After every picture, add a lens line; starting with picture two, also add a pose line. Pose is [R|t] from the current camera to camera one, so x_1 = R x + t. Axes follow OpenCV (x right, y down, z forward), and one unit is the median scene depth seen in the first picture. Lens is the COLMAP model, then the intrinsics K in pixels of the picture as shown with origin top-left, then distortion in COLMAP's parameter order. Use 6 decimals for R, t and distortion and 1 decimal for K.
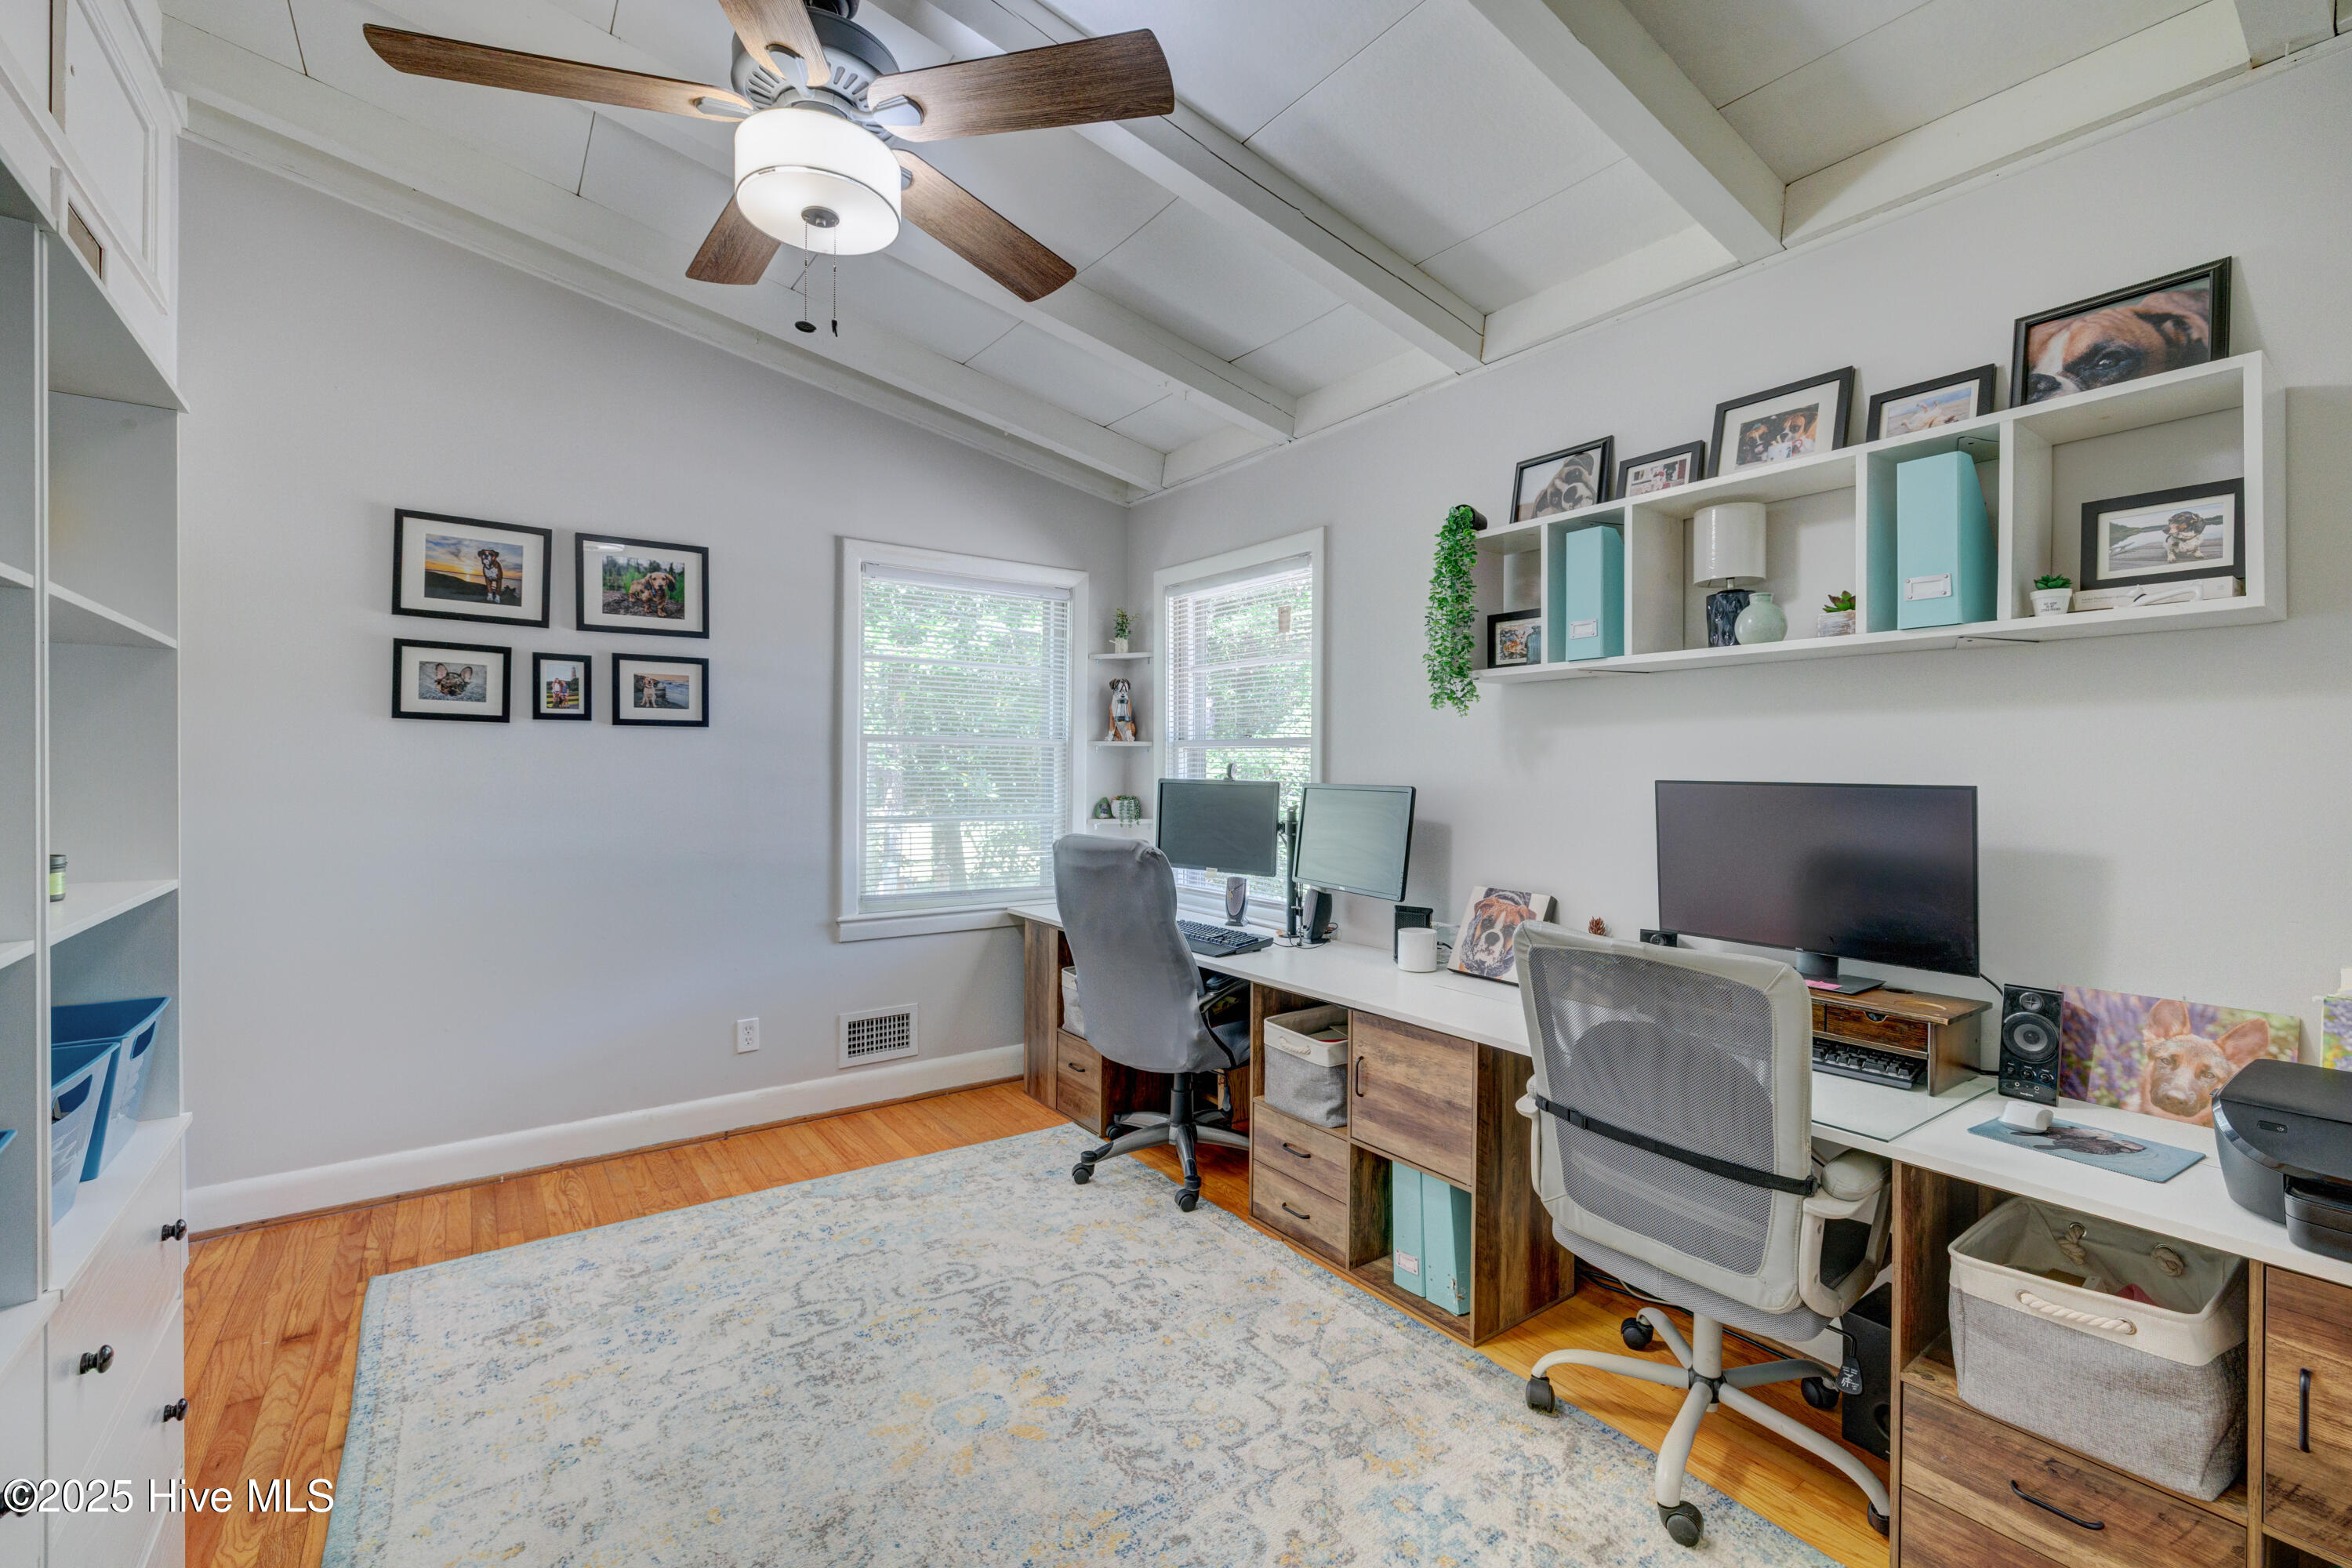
lens RADIAL K [[994.1, 0, 1172.1], [0, 994.1, 779.5], [0, 0, 1]] dist [-0.001027, 0.000491]
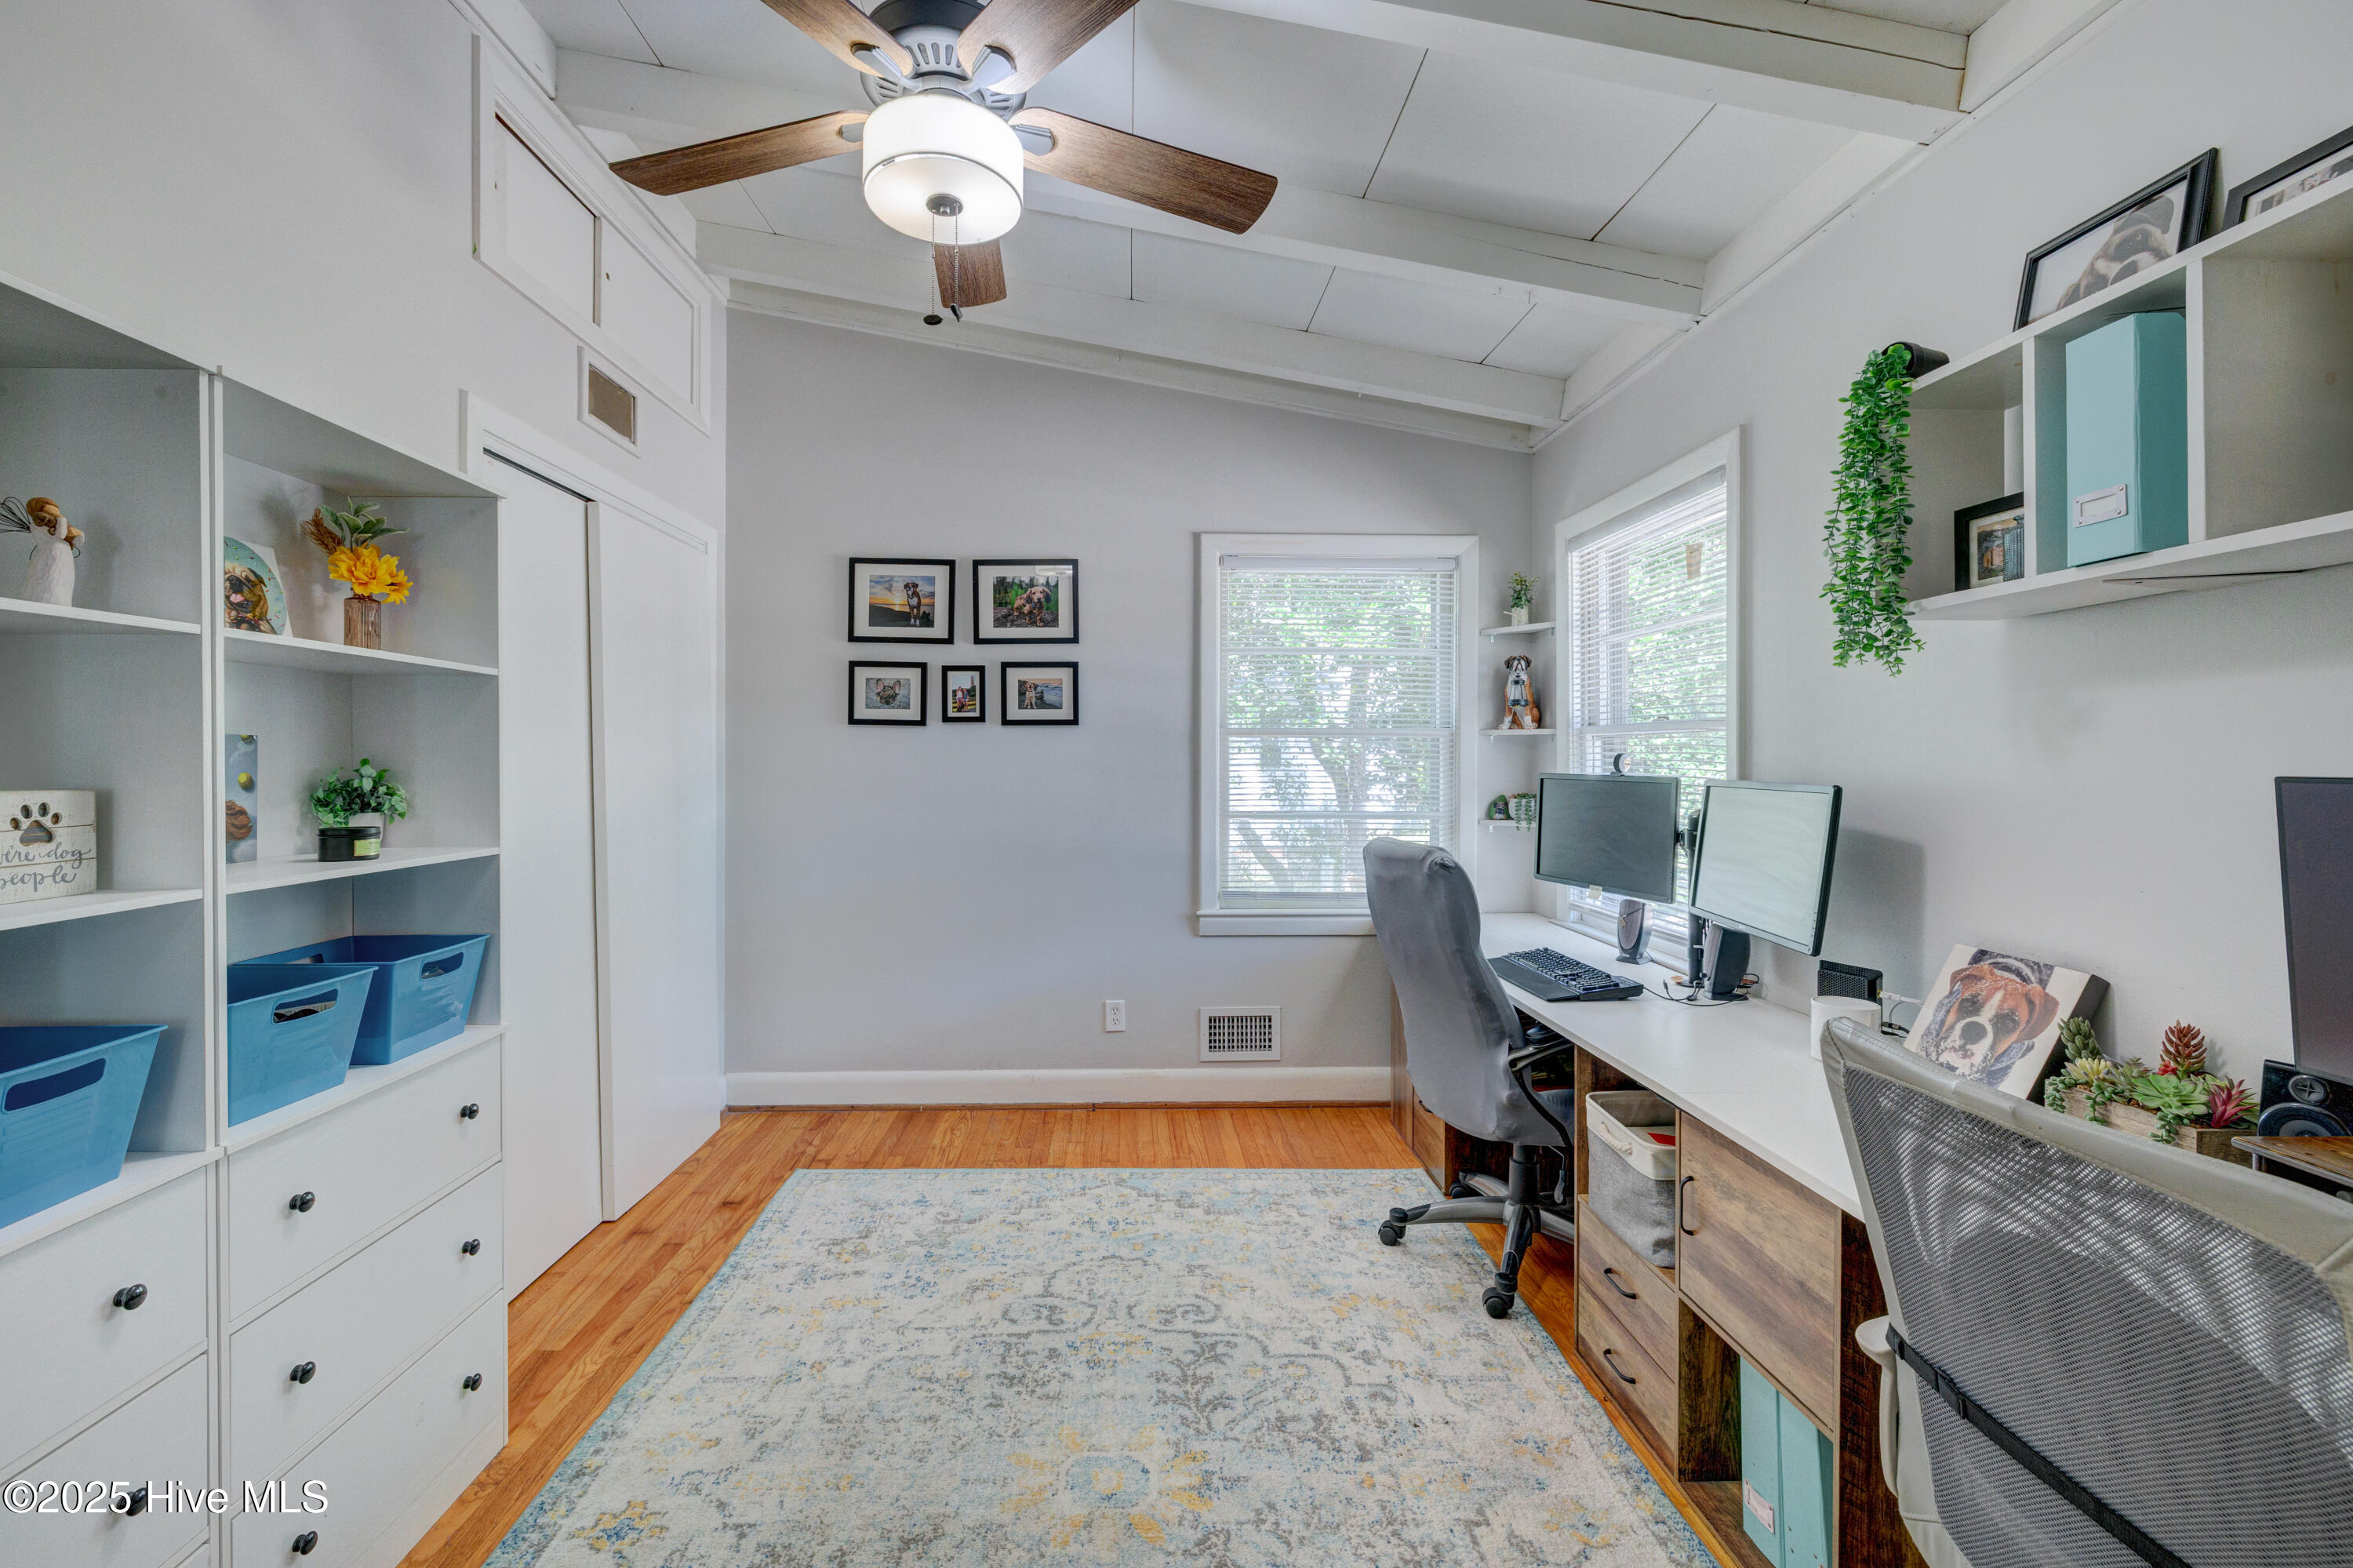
lens RADIAL K [[973.2, 0, 1143.3], [0, 973.2, 766.8], [0, 0, 1]] dist [-0.000105, 0.000497]
pose [[0.827737, -0.002932, -0.561109, 0.209707], [-0.001294, 0.999974, -0.007133, 0.000017], [0.561115, 0.006630, 0.827711, 0.185817]]
